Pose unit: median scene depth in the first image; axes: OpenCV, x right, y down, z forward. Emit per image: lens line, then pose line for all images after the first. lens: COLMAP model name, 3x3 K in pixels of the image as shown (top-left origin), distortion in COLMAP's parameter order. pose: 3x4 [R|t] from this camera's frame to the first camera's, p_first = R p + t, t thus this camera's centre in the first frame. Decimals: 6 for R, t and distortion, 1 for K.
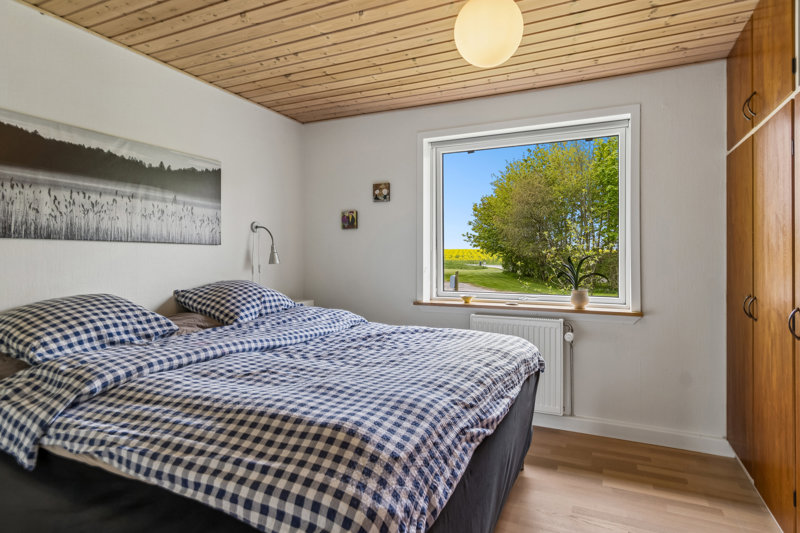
lens RADIAL K [[449.1, 0, 399.8], [0, 449.1, 254.6], [0, 0, 1]] dist [-0.001304, -0.000272]
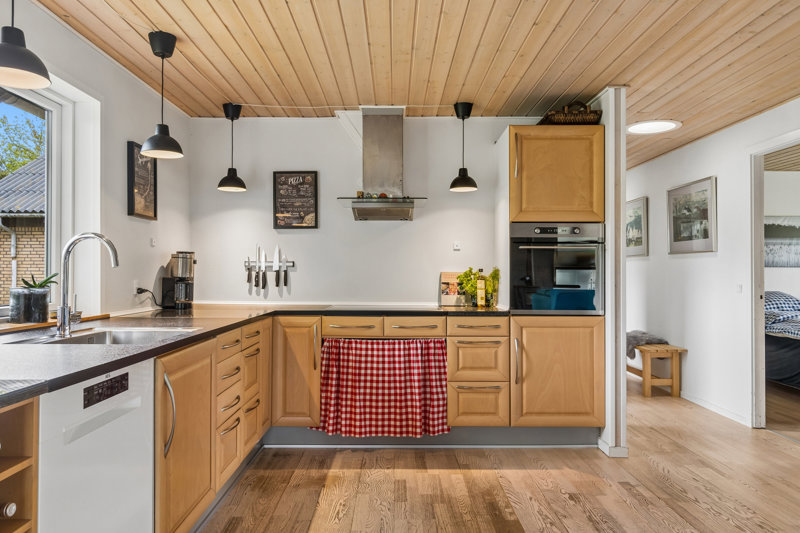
lens RADIAL K [[560.6, 0, 400.0], [0, 560.6, 266.5], [0, 0, 1]] dist [0.005323, 0.003546]
pose [[0.434814, -0.007089, -0.900492, 0.987398], [0.001775, 0.999974, -0.007015, -0.017995], [0.900519, 0.001452, 0.434815, -1.804034]]
